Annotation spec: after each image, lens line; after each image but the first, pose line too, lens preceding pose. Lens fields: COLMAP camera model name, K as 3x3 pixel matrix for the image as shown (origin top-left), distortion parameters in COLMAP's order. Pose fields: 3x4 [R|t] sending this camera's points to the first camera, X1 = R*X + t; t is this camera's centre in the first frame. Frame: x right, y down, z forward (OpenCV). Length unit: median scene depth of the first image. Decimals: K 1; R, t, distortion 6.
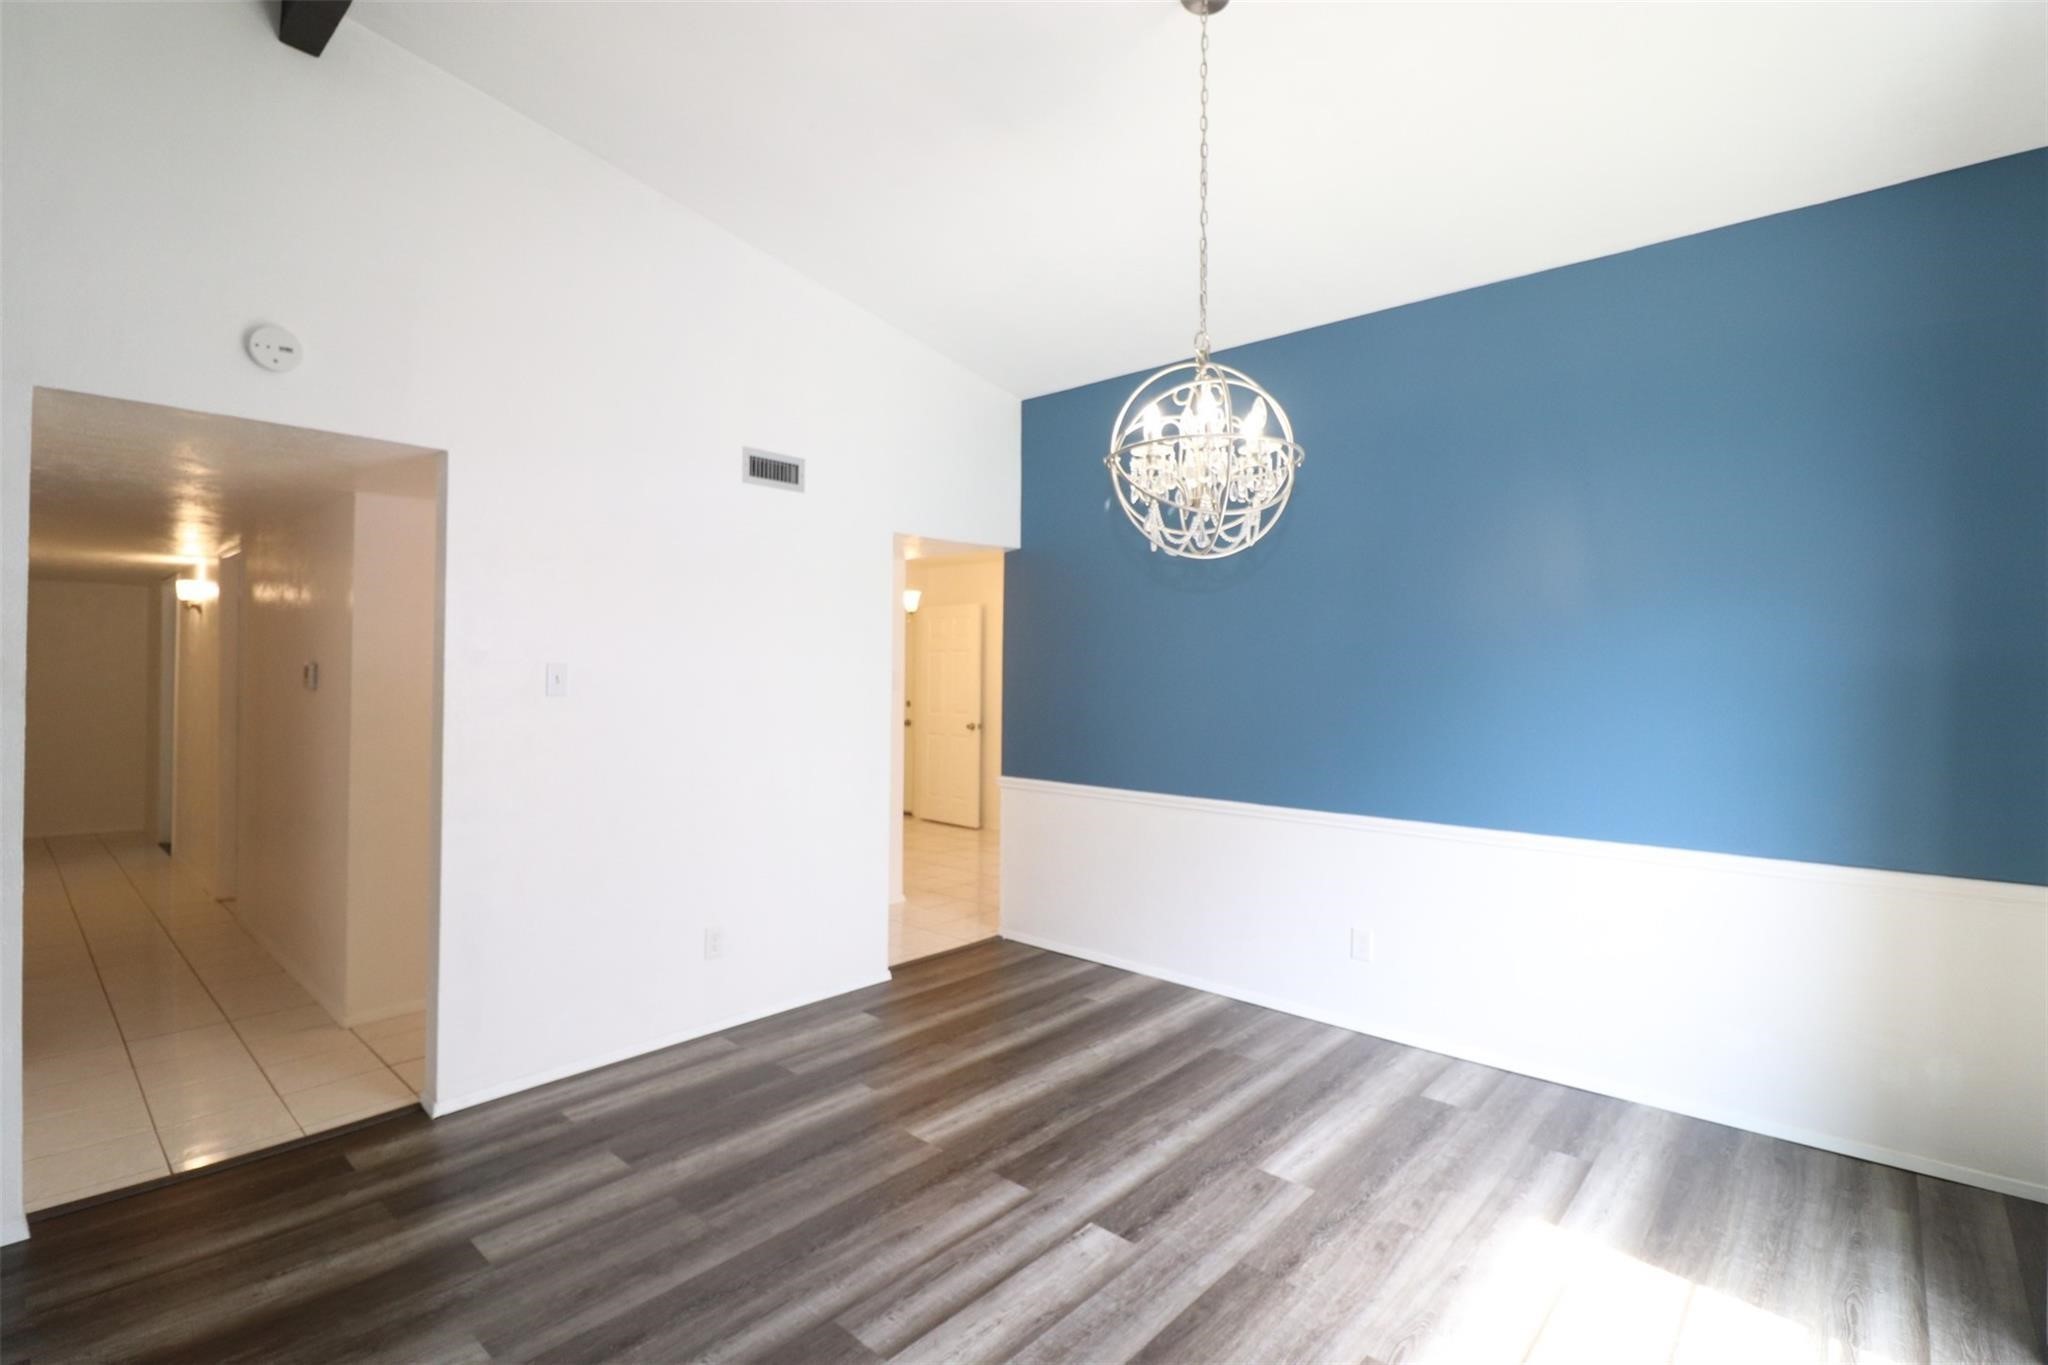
lens RADIAL K [[946.8, 0, 1023.8], [0, 946.8, 672.7], [0, 0, 1]] dist [-0.013194, -0.007401]
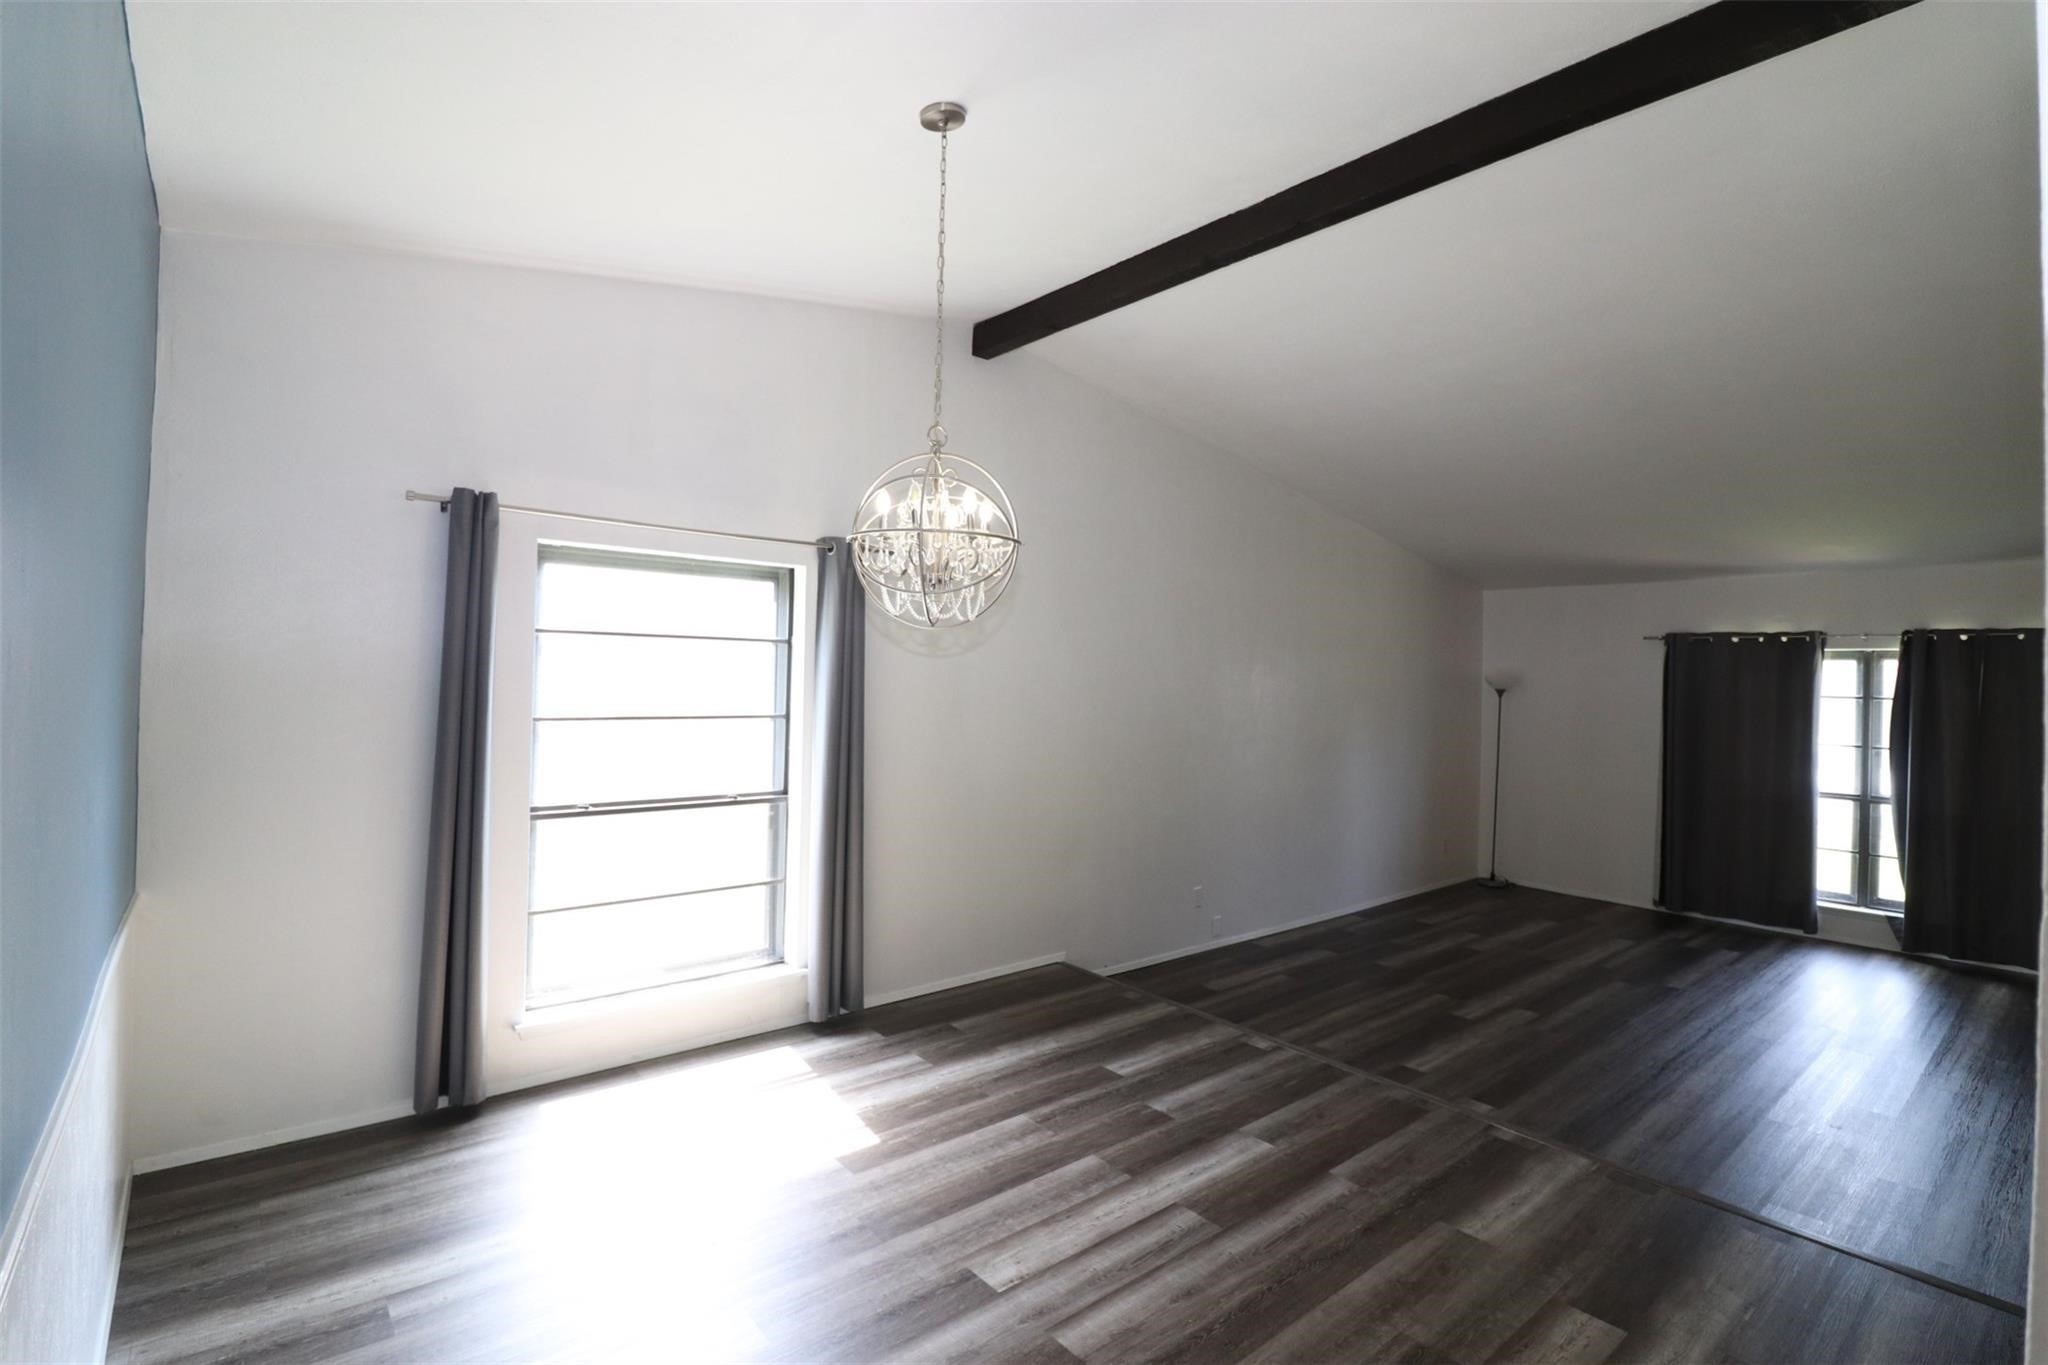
lens RADIAL K [[946.8, 0, 1029.5], [0, 946.8, 670.8], [0, 0, 1]] dist [-0.013194, -0.007401]
pose [[-0.990329, -0.030666, 0.135310, -0.079474], [-0.031501, 0.999496, -0.004030, -0.070666], [-0.135118, -0.008254, -0.990795, 2.125473]]
